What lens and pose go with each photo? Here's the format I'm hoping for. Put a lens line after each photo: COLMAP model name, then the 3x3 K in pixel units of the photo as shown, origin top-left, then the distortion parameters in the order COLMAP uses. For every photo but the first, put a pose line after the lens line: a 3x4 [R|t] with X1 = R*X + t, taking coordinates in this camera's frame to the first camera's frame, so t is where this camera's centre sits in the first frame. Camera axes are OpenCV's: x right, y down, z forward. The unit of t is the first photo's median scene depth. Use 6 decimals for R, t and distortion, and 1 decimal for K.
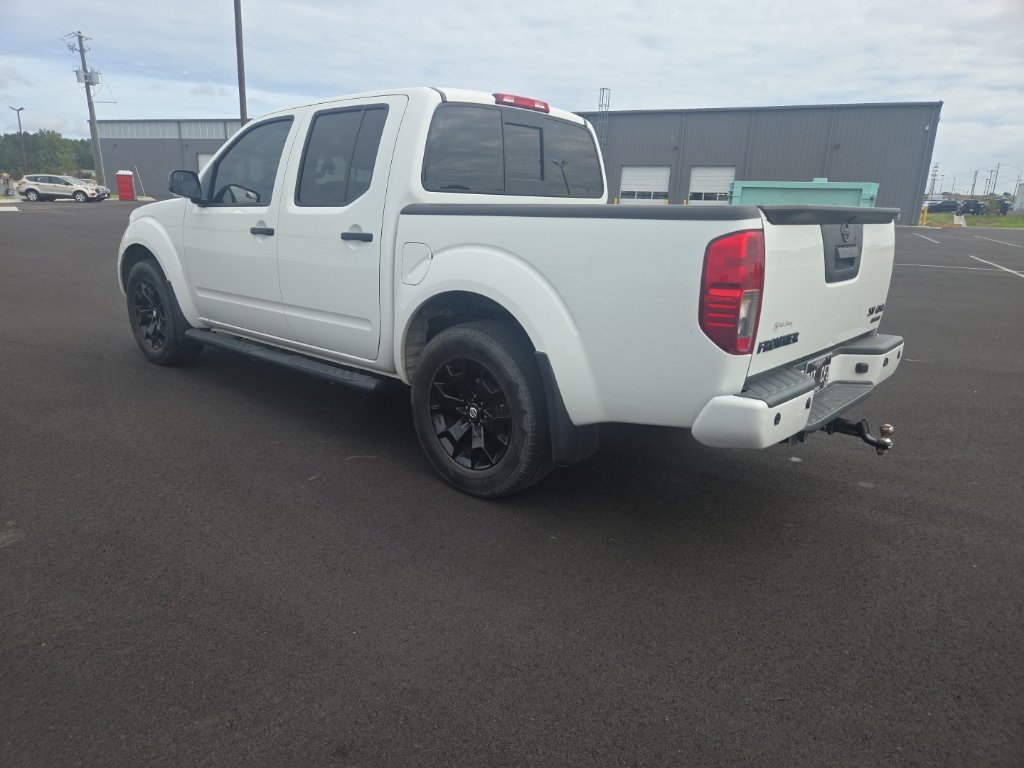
lens RADIAL K [[676.8, 0, 488.8], [0, 676.8, 387.9], [0, 0, 1]] dist [0.066896, -0.054789]
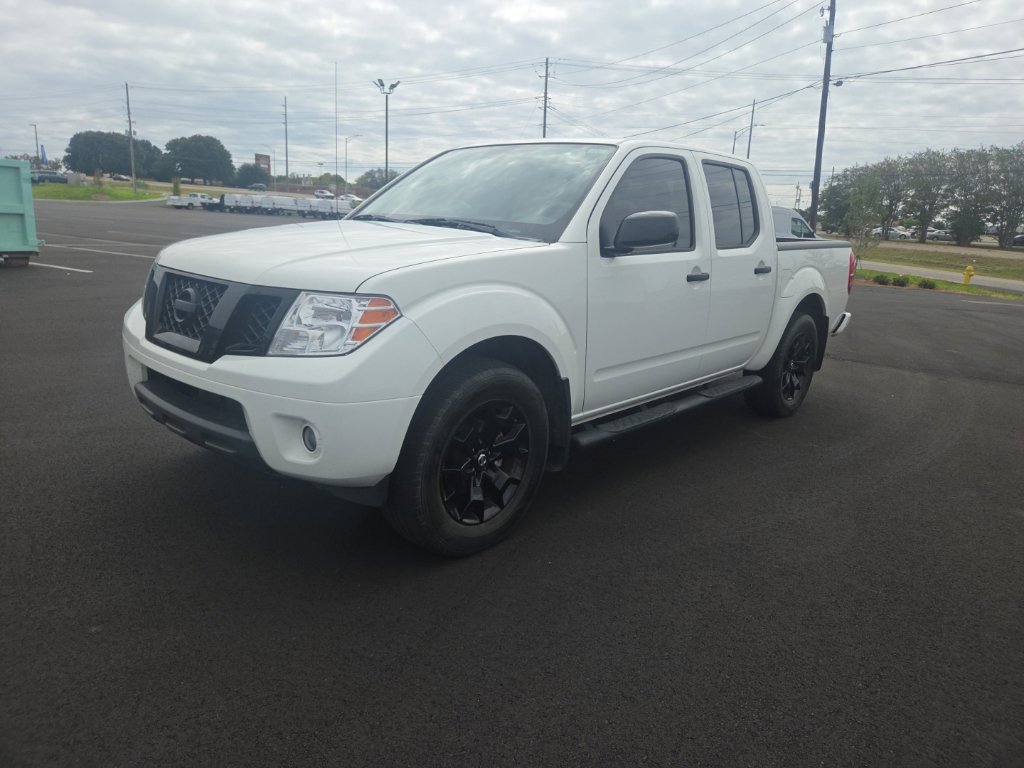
lens RADIAL K [[700.9, 0, 502.4], [0, 700.9, 371.3], [0, 0, 1]] dist [0.068689, -0.068316]
pose [[-0.003175, -0.242350, 0.970184, -1.642135], [0.210201, 0.948351, 0.237584, -0.492788], [-0.977653, 0.204688, 0.047931, 1.550469]]
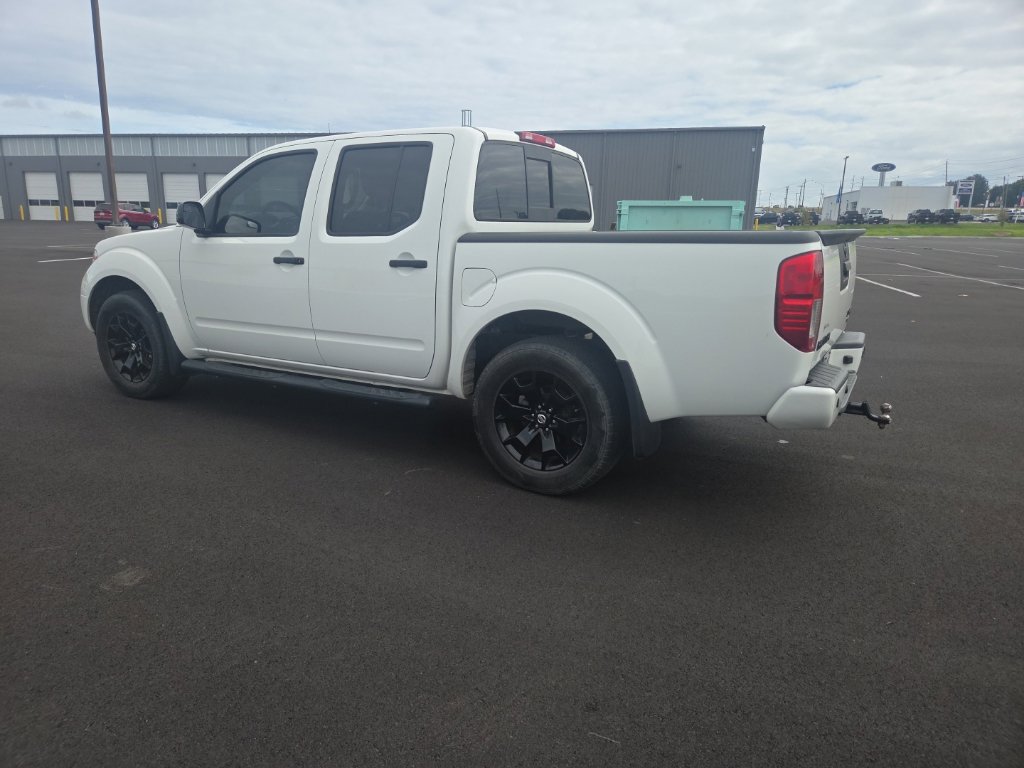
lens RADIAL K [[677.4, 0, 487.9], [0, 677.4, 382.4], [0, 0, 1]] dist [0.073734, -0.060029]
pose [[0.980501, -0.061000, 0.186805, -0.299681], [0.066739, 0.997468, -0.024579, -0.001697], [-0.184832, 0.036567, 0.982090, -0.069403]]
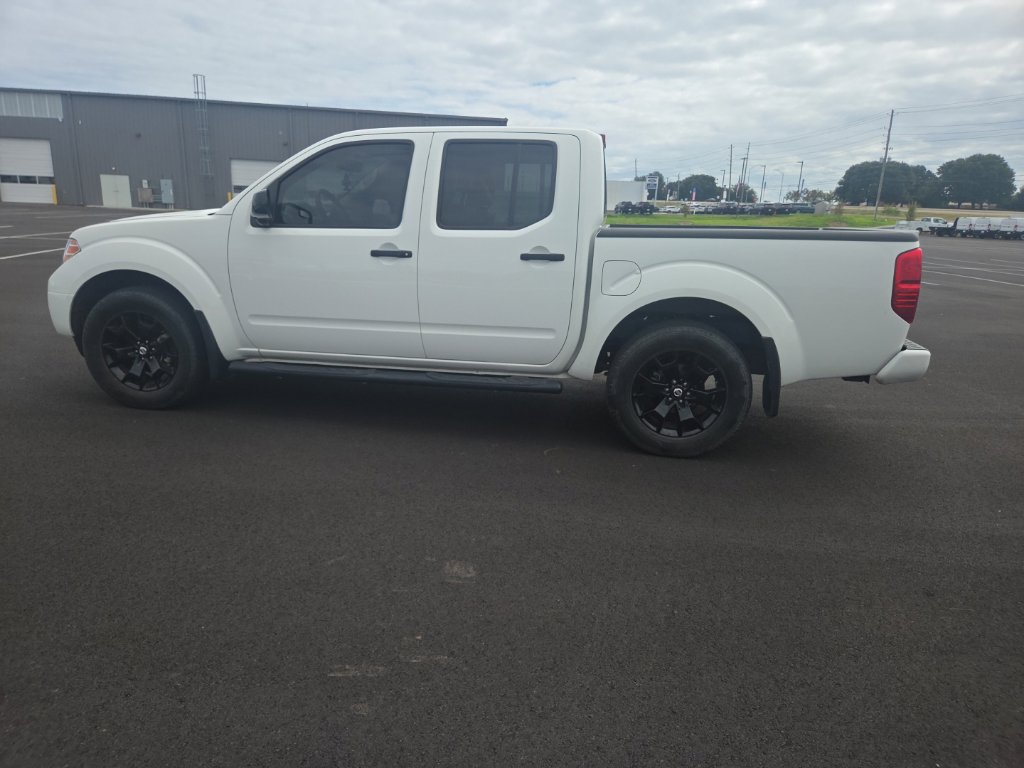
lens RADIAL K [[689.0, 0, 483.7], [0, 689.0, 389.5], [0, 0, 1]] dist [0.064526, -0.055549]
pose [[0.844534, -0.134679, 0.518290, -0.960520], [0.132059, 0.990345, 0.042159, -0.068869], [-0.518963, 0.032840, 0.854165, 0.078757]]
